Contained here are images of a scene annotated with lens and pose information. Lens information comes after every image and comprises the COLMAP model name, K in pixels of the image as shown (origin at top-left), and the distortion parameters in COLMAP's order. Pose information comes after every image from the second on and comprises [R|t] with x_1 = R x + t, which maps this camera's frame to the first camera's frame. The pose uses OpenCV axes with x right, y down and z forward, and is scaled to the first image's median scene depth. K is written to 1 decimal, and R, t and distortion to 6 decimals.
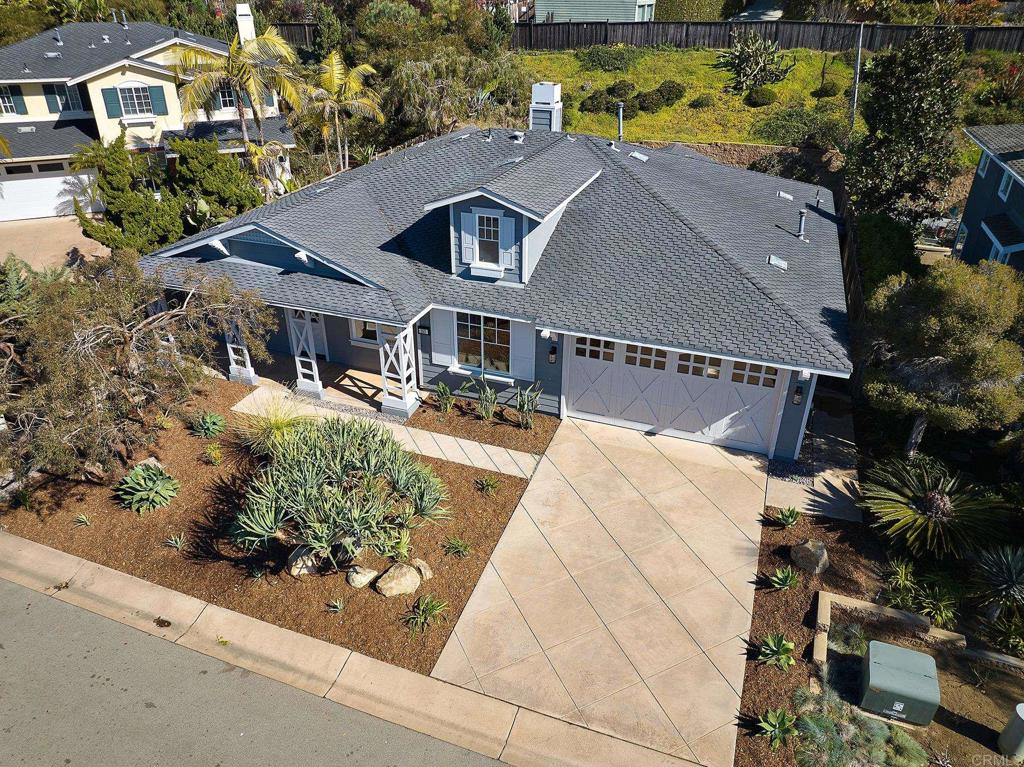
lens RADIAL K [[721.7, 0, 514.8], [0, 721.7, 382.7], [0, 0, 1]] dist [-0.038771, 0.005433]
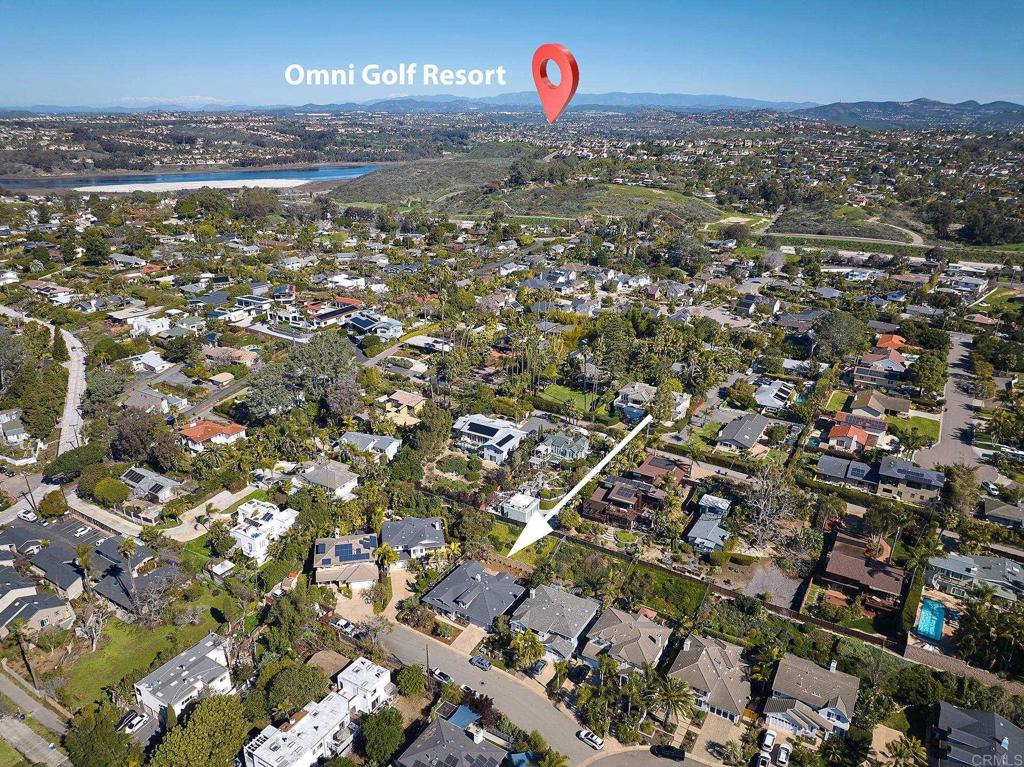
lens RADIAL K [[721.7, 0, 511.9], [0, 721.7, 382.7], [0, 0, 1]] dist [-0.038771, 0.005433]
pose [[0.981065, 0.074509, -0.178771, 2.075622], [-0.100379, 0.985004, -0.140327, -1.806386], [0.165635, 0.155615, 0.973832, -8.586433]]
